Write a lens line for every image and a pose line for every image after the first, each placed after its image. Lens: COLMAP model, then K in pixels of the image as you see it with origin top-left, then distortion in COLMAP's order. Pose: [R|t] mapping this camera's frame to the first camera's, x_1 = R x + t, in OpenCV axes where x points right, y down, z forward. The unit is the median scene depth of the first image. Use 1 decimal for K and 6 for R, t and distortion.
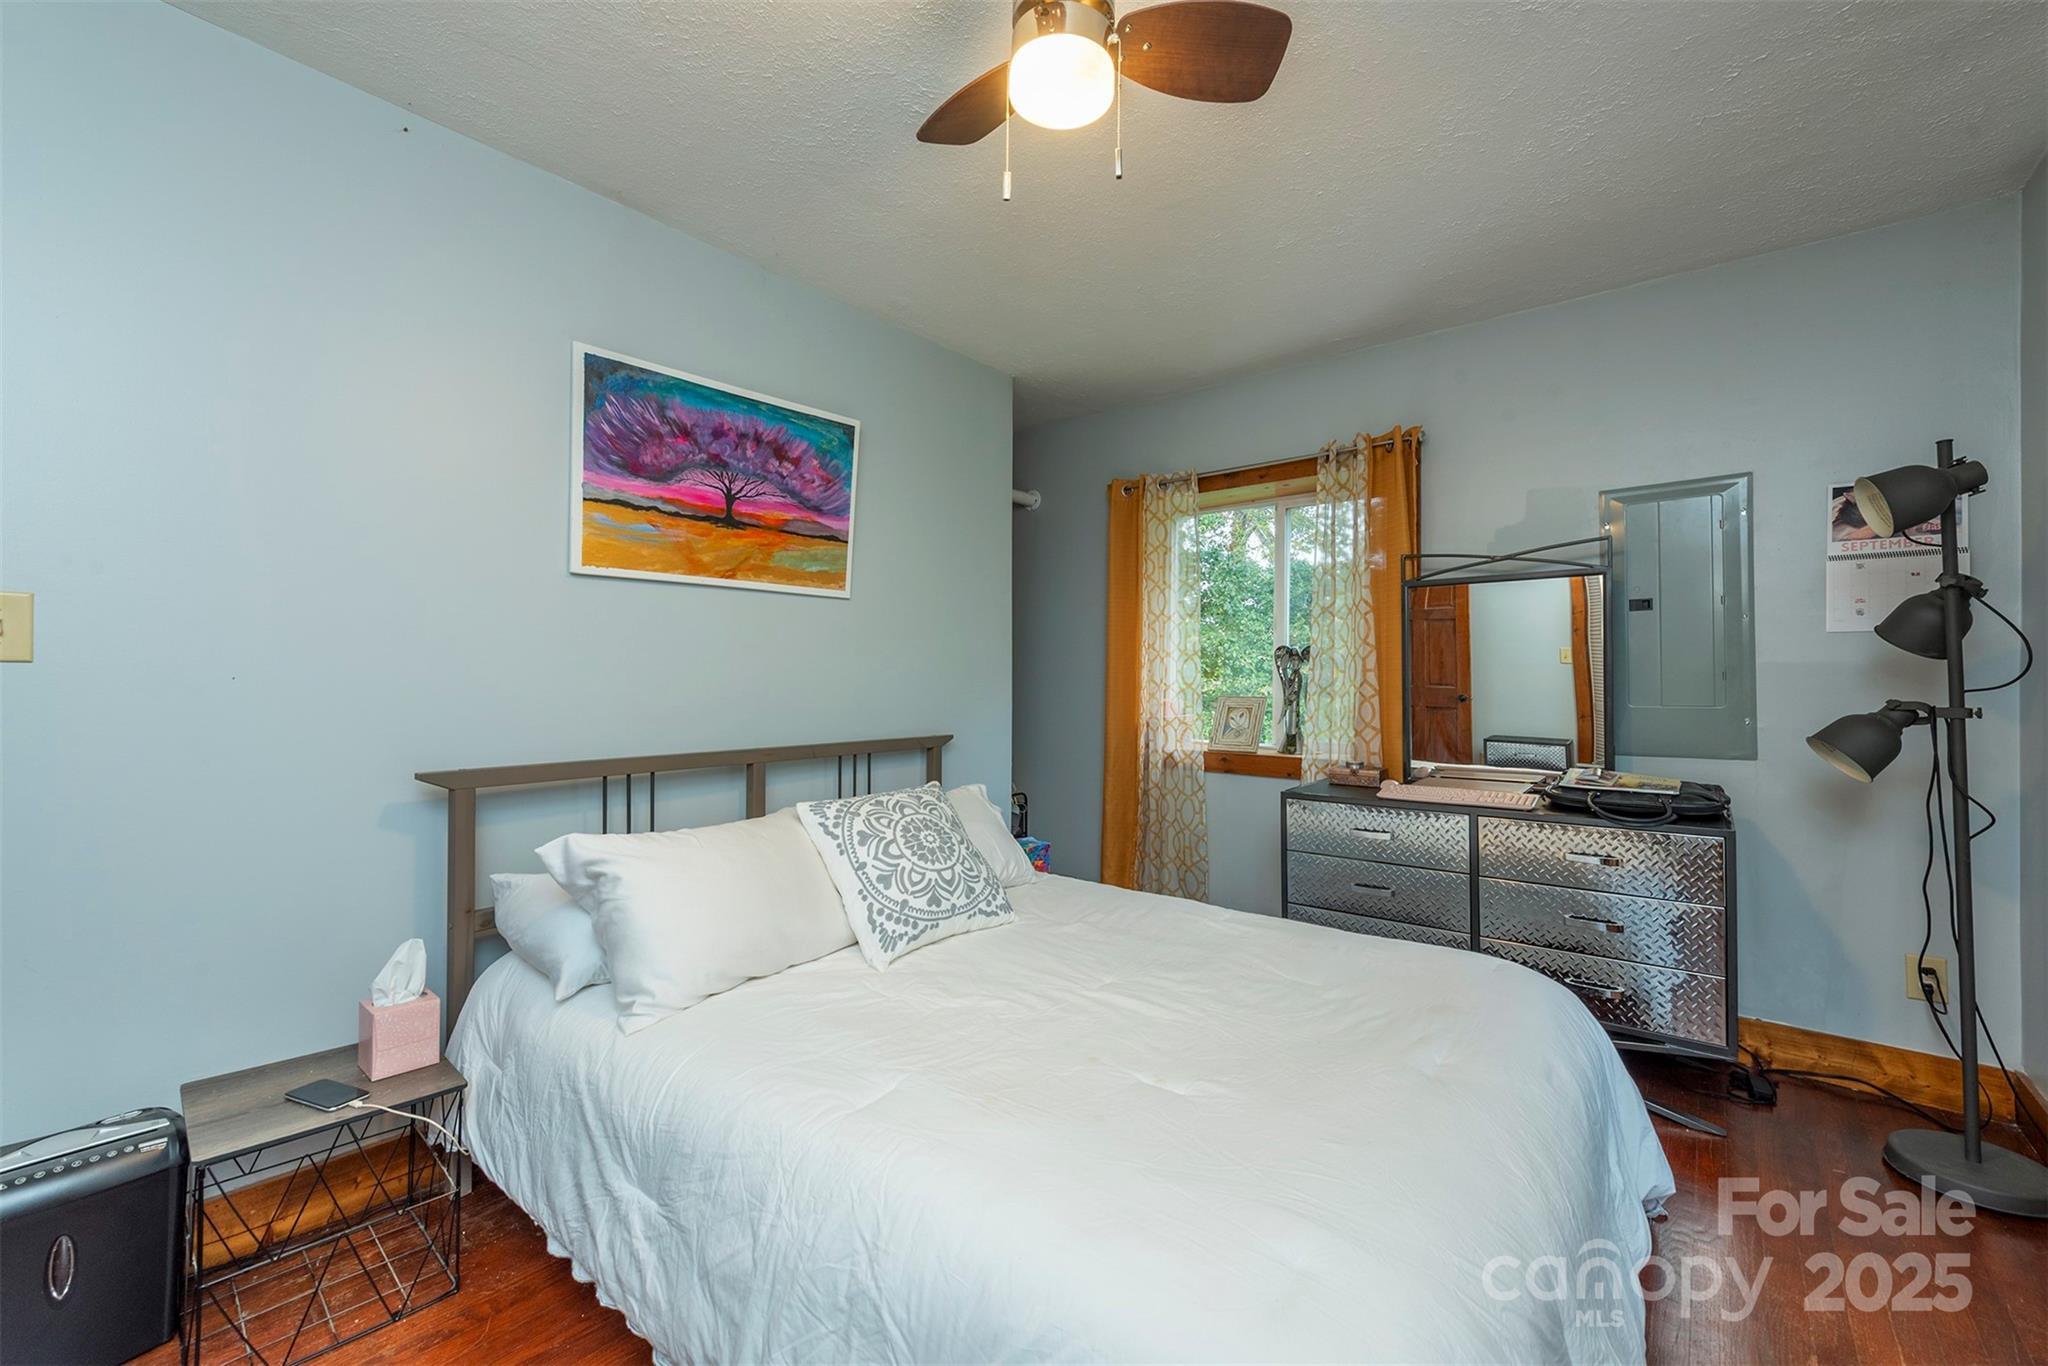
lens RADIAL K [[848.2, 0, 1031.1], [0, 848.2, 672.2], [0, 0, 1]] dist [0.003145, -0.001804]
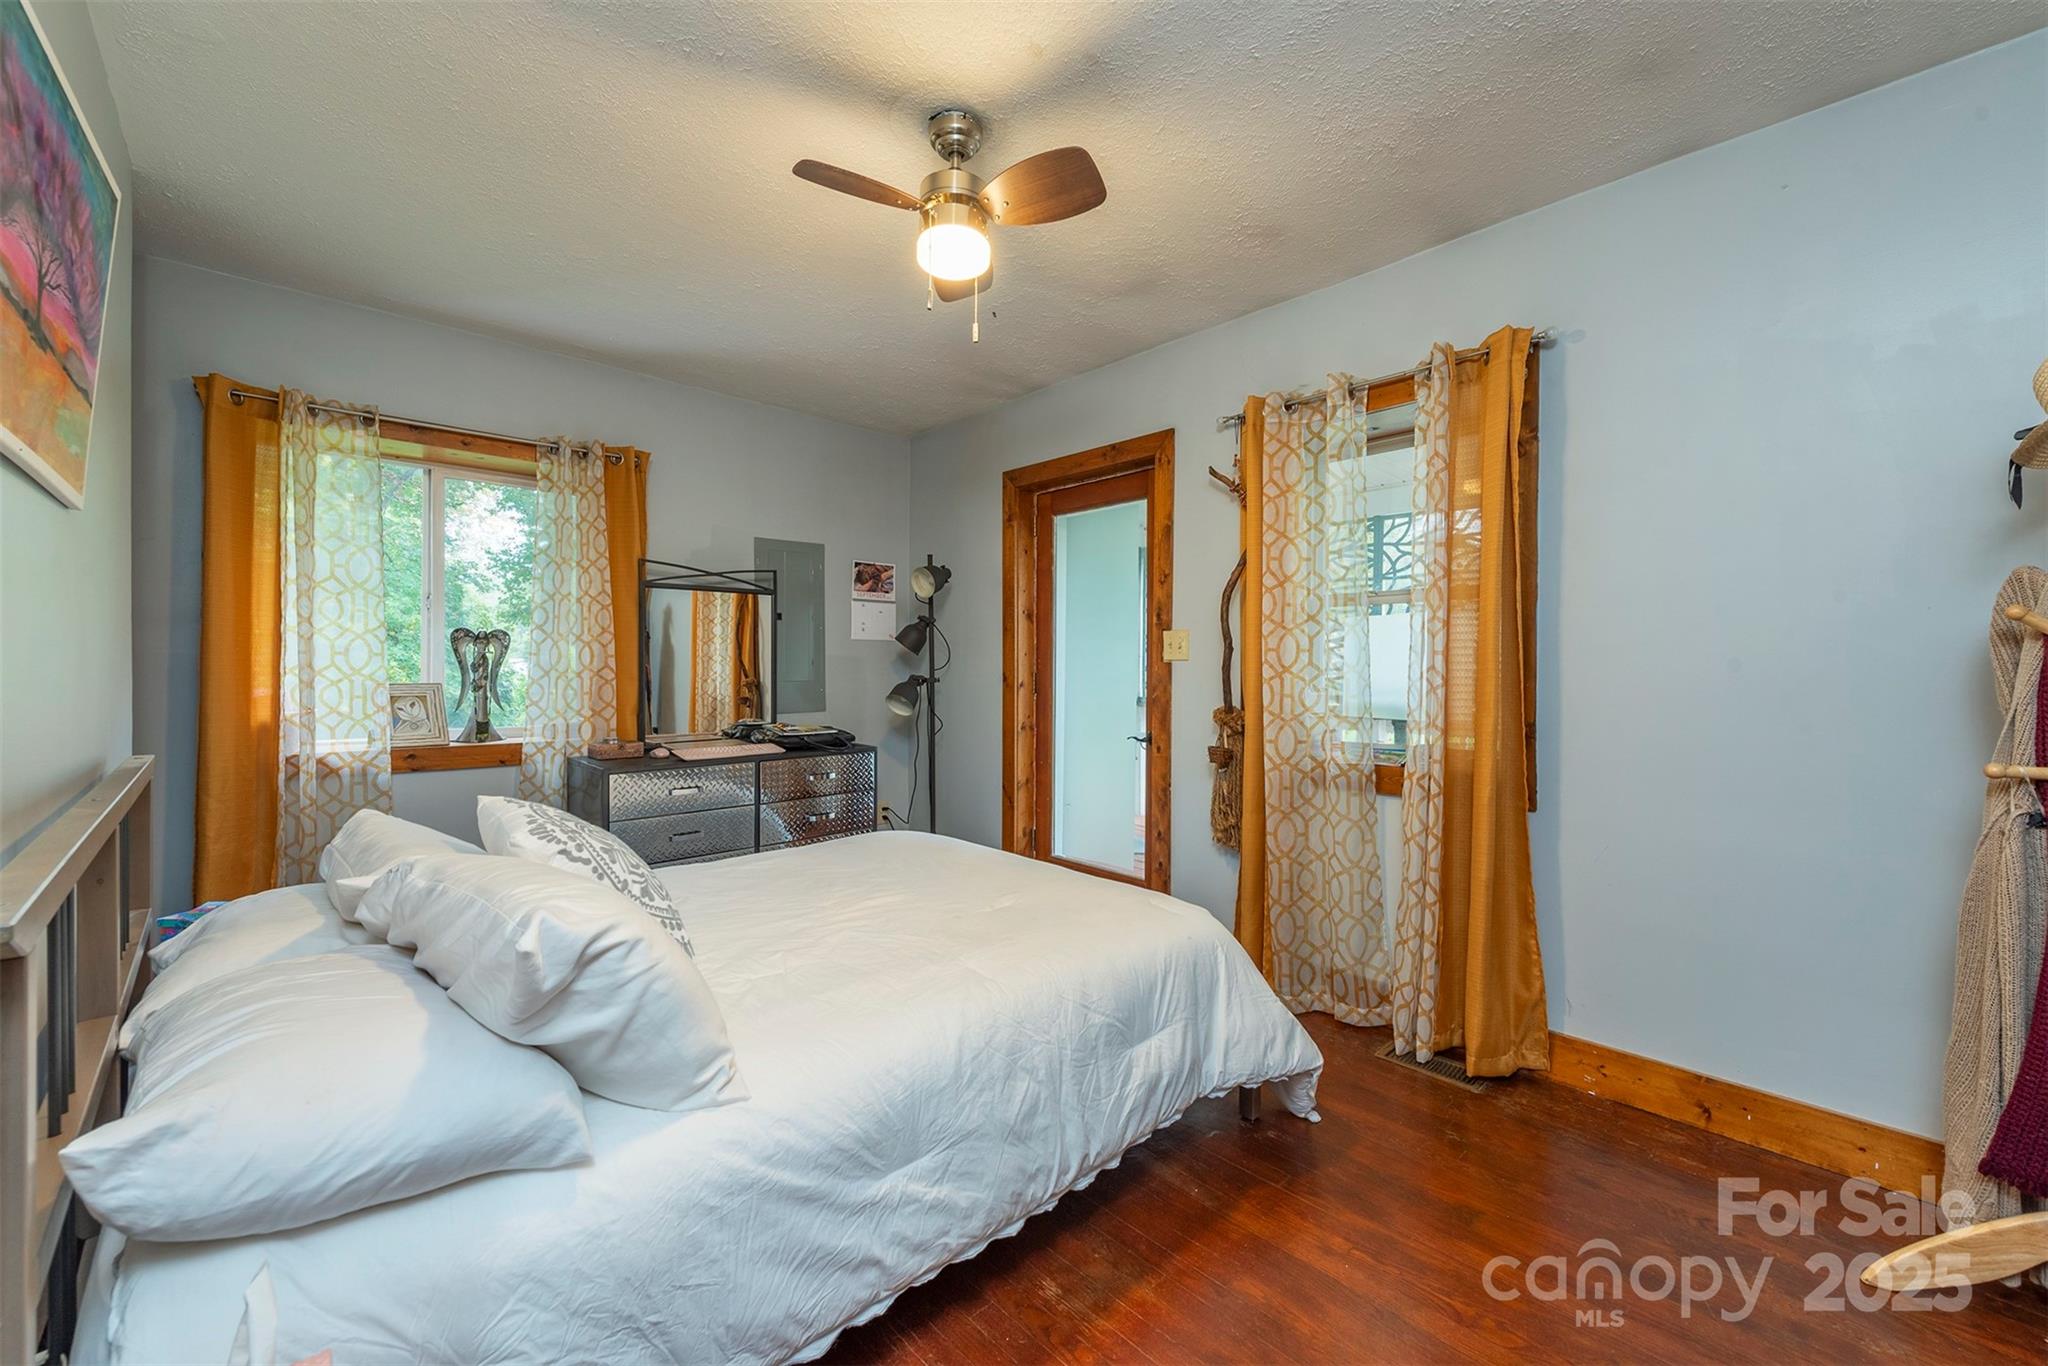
lens RADIAL K [[804.0, 0, 1032.4], [0, 804.0, 670.6], [0, 0, 1]] dist [0.010985, -0.003392]
pose [[0.117225, -0.007013, 0.993081, -0.596592], [-0.008795, 0.999929, 0.008099, 0.003340], [-0.993066, -0.009683, 0.117155, 0.317534]]
